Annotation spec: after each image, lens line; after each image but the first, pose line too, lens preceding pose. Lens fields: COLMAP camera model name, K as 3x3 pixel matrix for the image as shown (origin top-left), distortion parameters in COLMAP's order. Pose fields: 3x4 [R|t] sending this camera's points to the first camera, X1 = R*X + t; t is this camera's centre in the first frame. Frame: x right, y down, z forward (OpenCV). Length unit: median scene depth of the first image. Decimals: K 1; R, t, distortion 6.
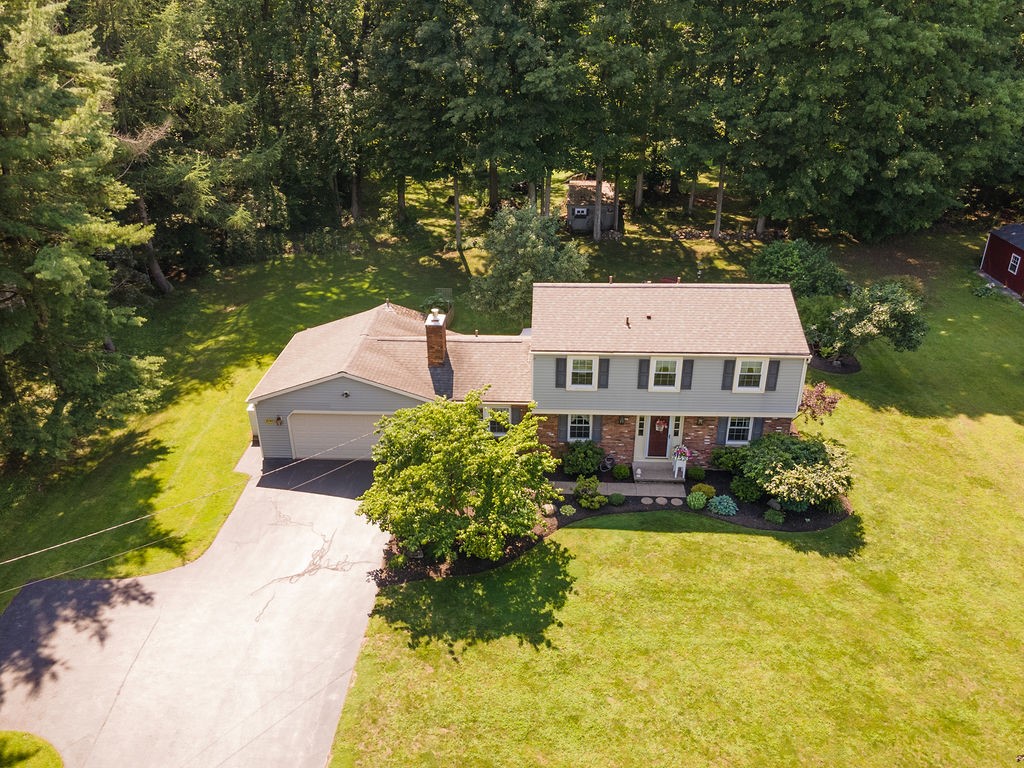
lens RADIAL K [[823.2, 0, 512.9], [0, 823.2, 439.0], [0, 0, 1]] dist [0.014210, 0.010892]
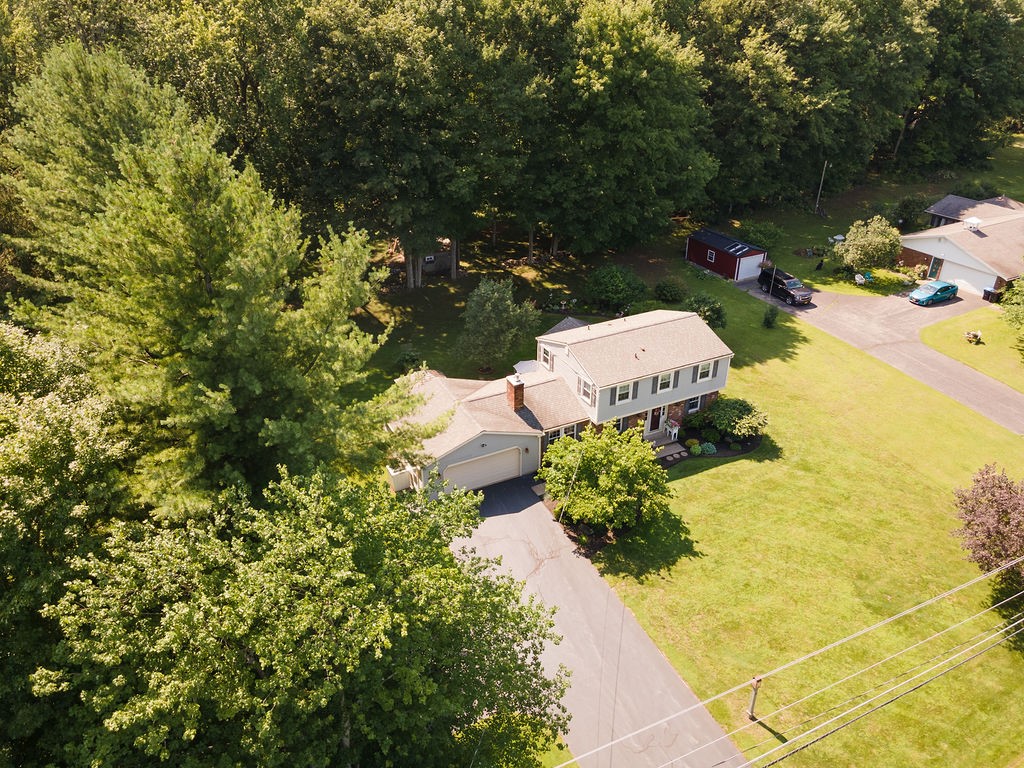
lens RADIAL K [[733.6, 0, 512.0], [0, 733.6, 384.0], [0, 0, 1]] dist [-0.000083, -0.000228]
pose [[0.866443, -0.232083, 0.442057, -0.741220], [0.233537, 0.970955, 0.052021, -0.224853], [-0.441291, 0.058164, 0.895477, -0.192432]]
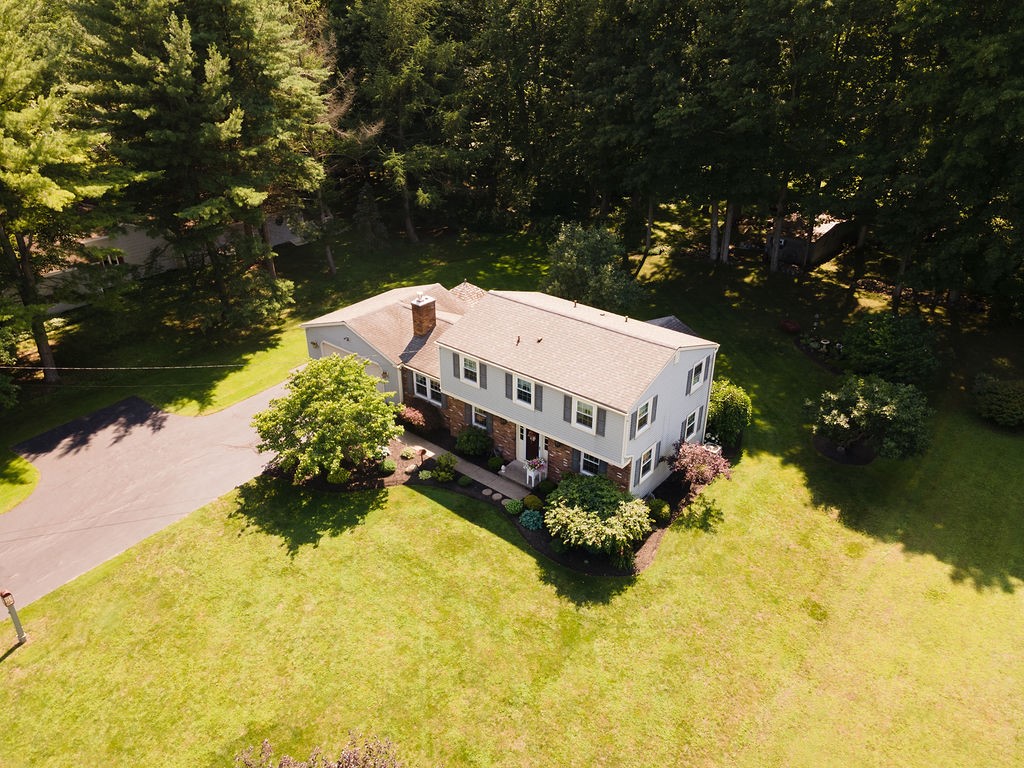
lens RADIAL K [[745.7, 0, 512.0], [0, 745.7, 384.0], [0, 0, 1]] dist [0.040100, 0.001094]
pose [[0.808049, 0.284817, -0.515691, 0.700506], [-0.290709, 0.954140, 0.071453, -0.157746], [0.512392, 0.092178, 0.853790, 0.109310]]
